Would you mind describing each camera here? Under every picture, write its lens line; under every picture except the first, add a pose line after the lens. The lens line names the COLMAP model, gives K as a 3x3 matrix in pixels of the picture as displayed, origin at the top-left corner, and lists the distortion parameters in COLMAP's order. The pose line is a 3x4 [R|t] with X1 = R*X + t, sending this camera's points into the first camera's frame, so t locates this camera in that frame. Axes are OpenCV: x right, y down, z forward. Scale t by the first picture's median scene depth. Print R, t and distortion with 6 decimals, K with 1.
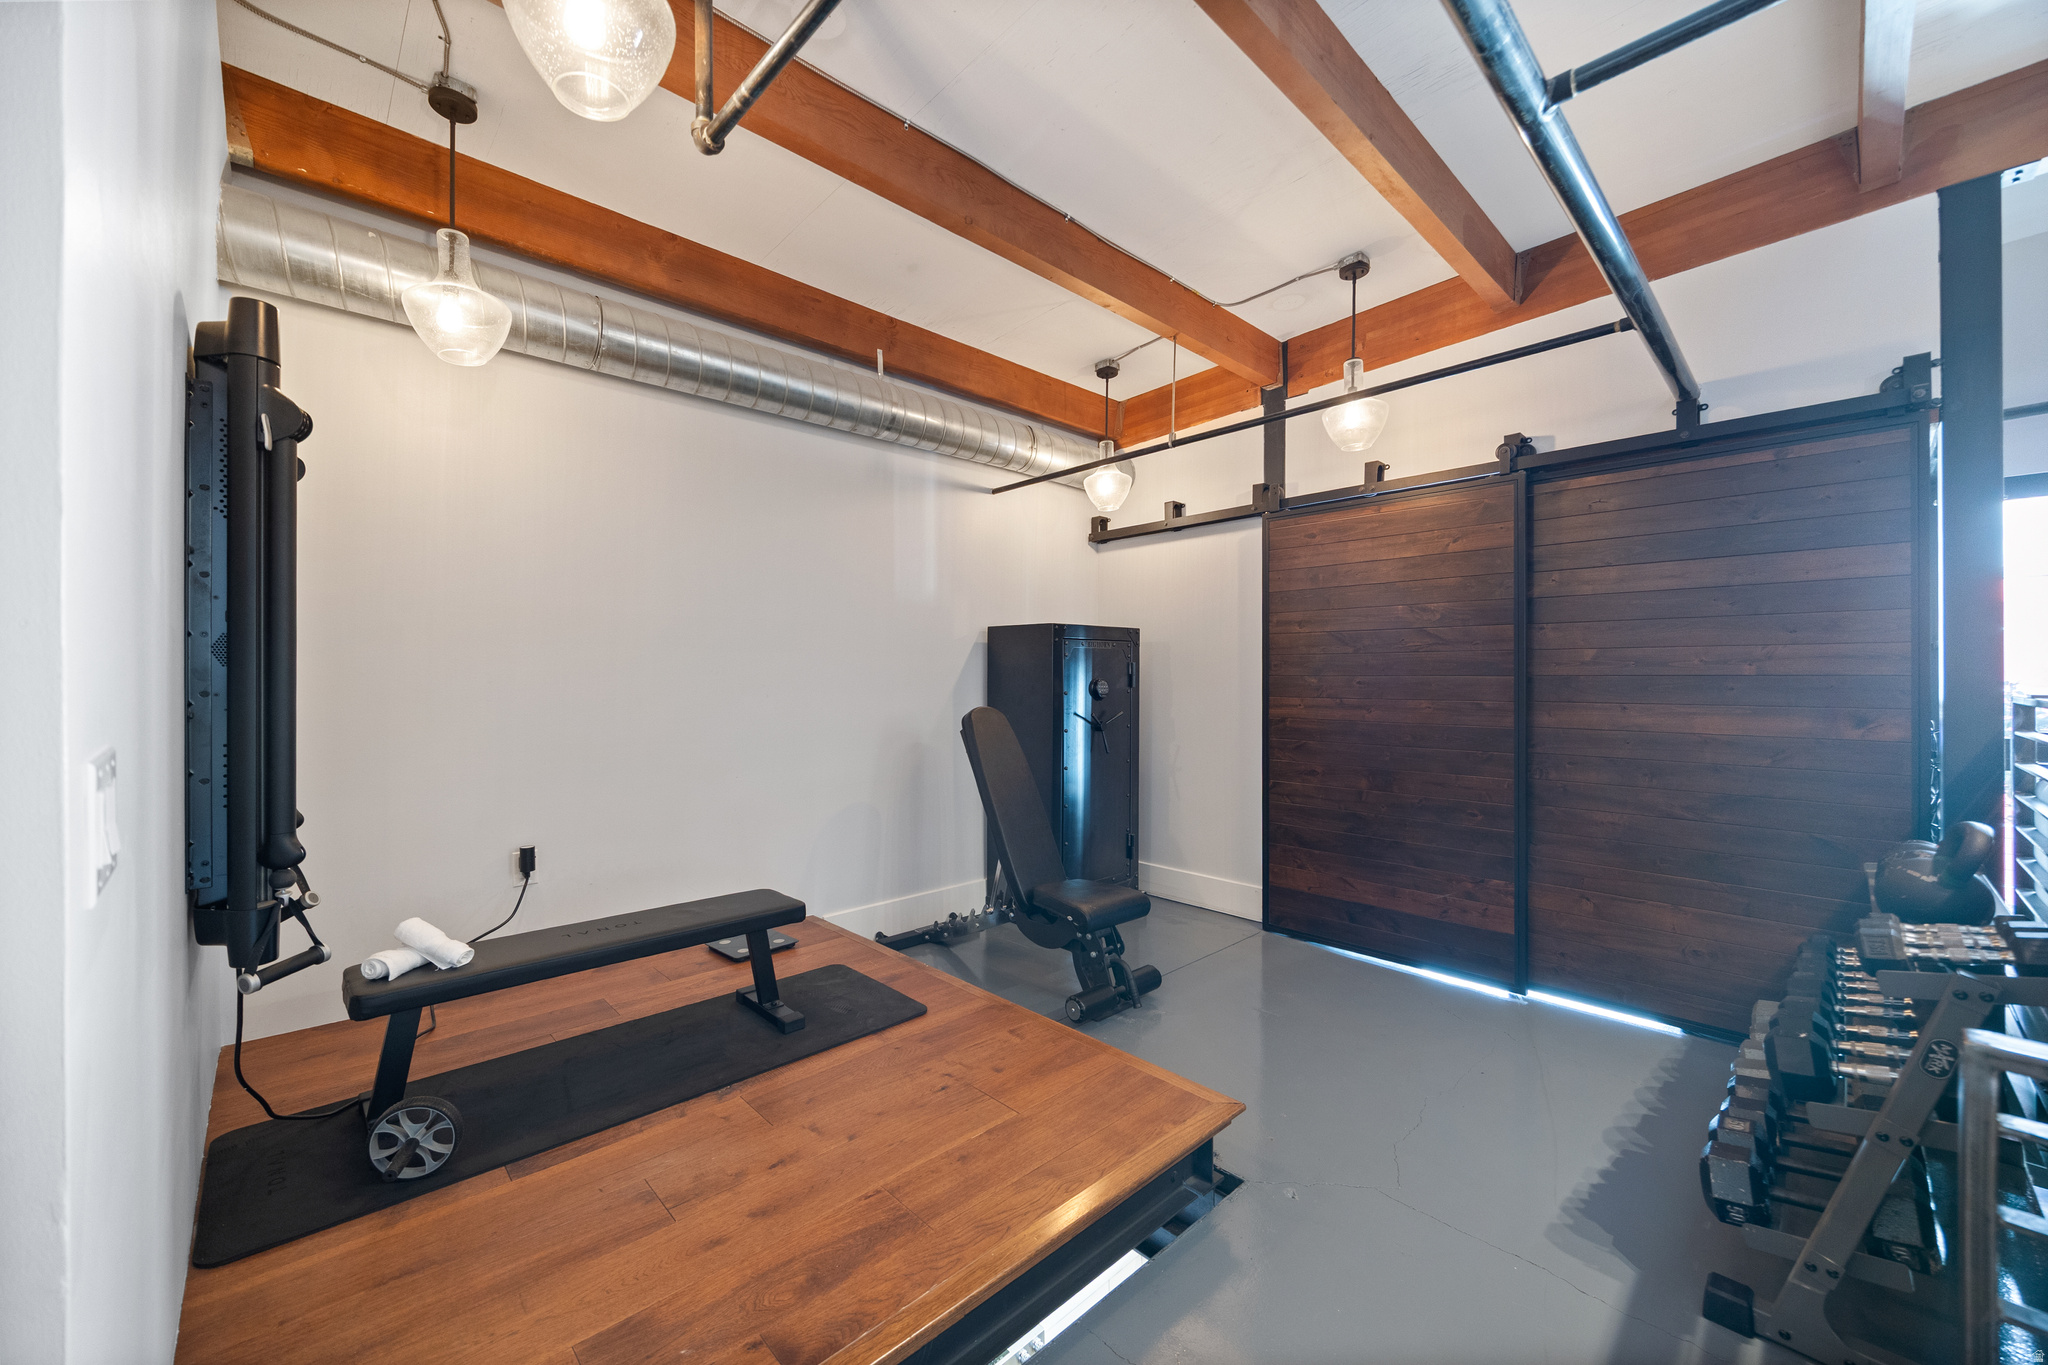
lens RADIAL K [[780.9, 0, 1013.0], [0, 780.9, 677.5], [0, 0, 1]] dist [0.002206, 0.000053]
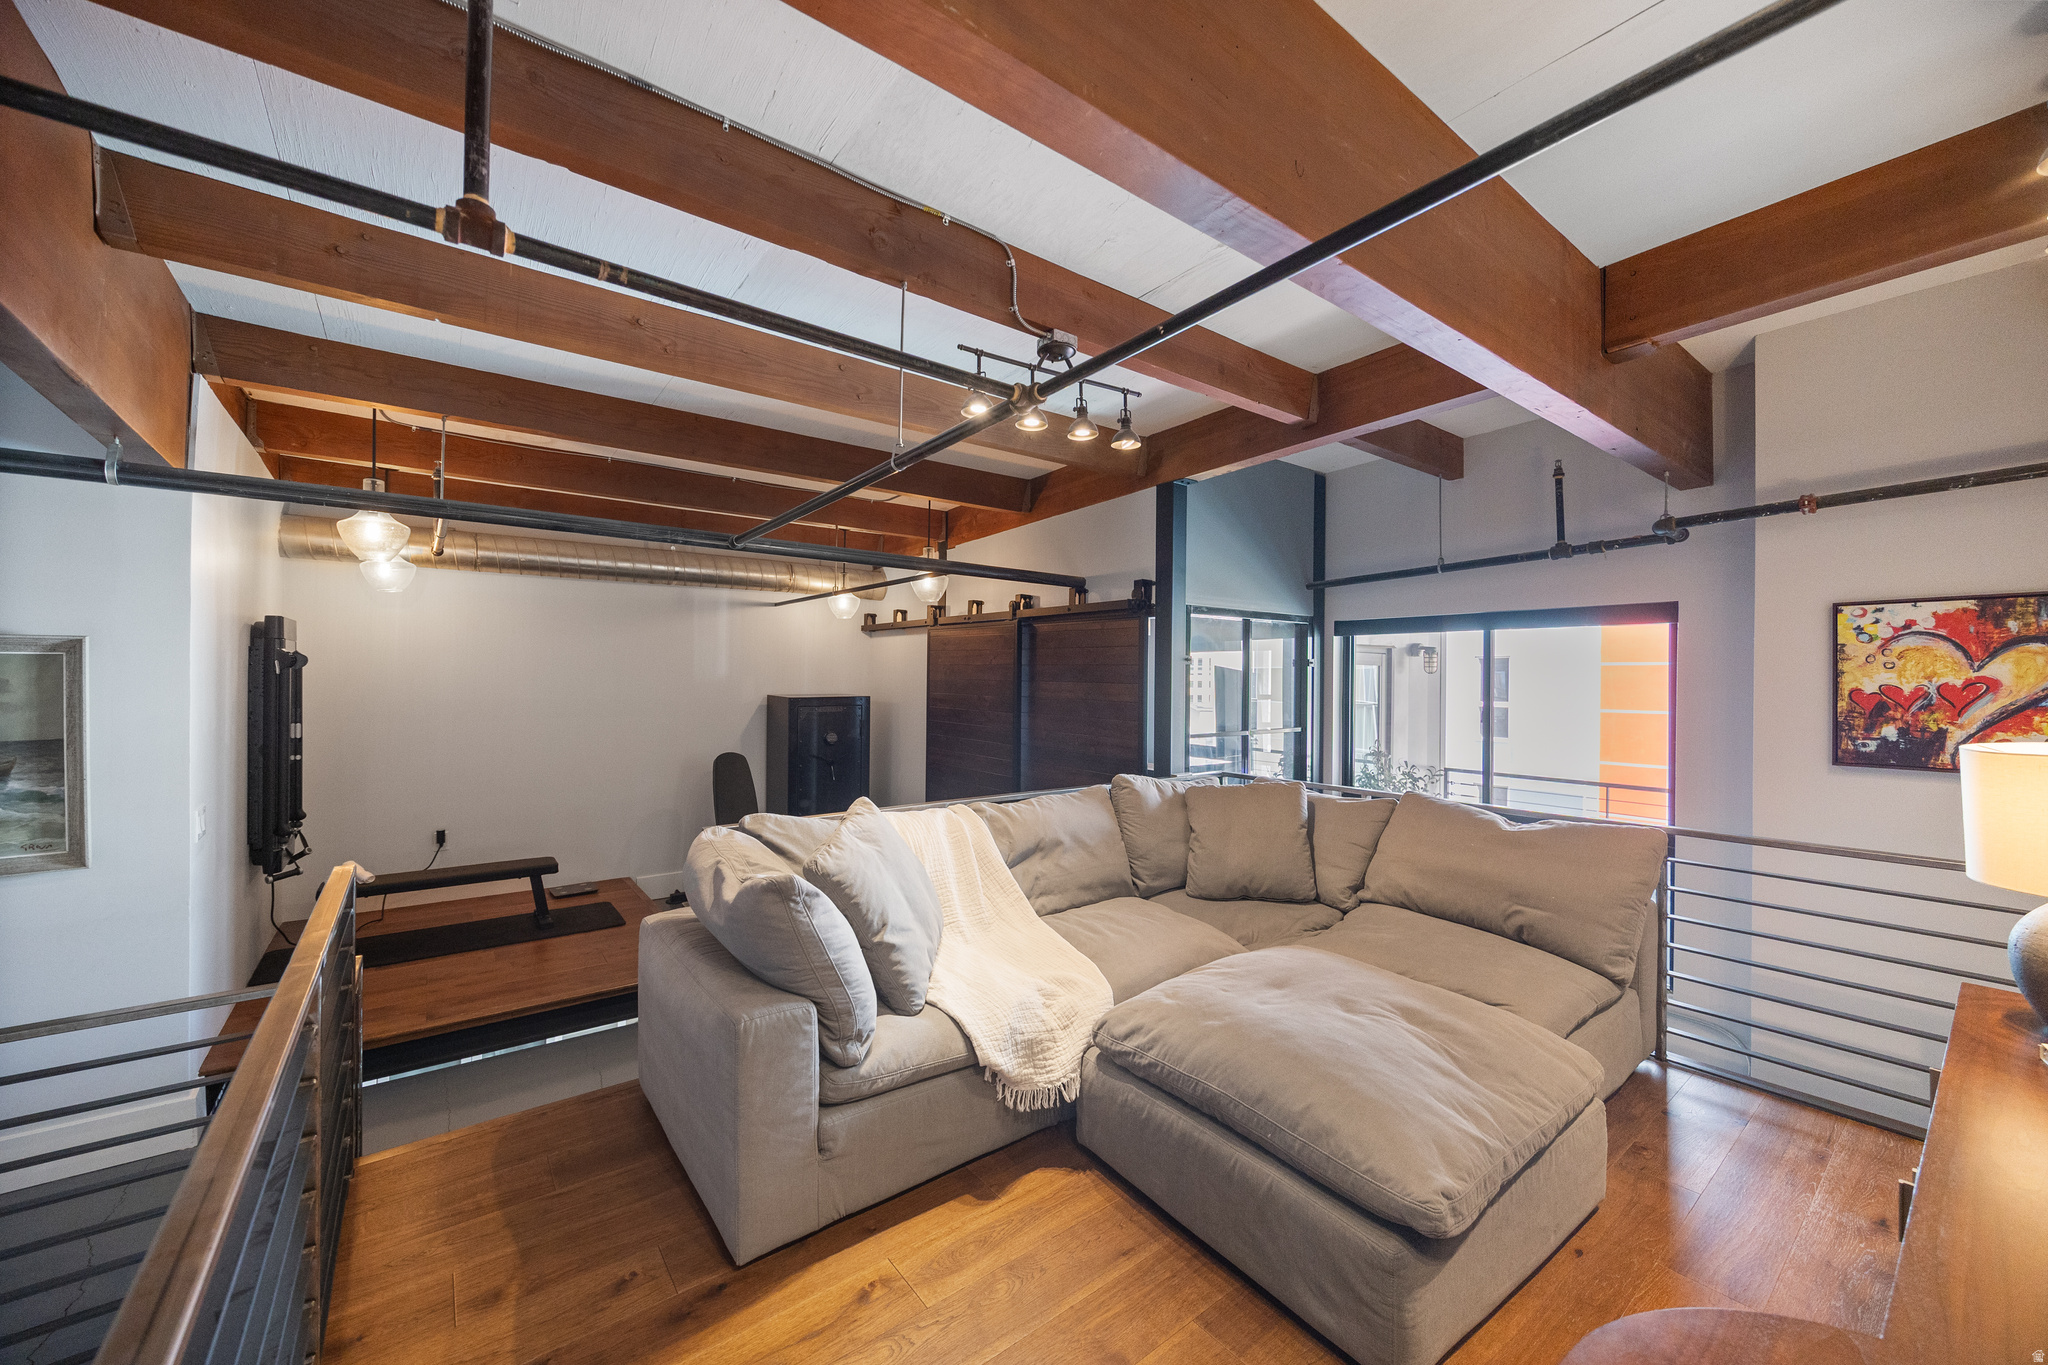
lens RADIAL K [[780.9, 0, 1029.4], [0, 780.9, 677.9], [0, 0, 1]] dist [0.002206, 0.000053]
pose [[0.994699, 0.011580, -0.102174, 0.894776], [-0.010867, 0.999913, 0.007530, -0.163205], [0.102252, -0.006380, 0.994738, -0.660310]]
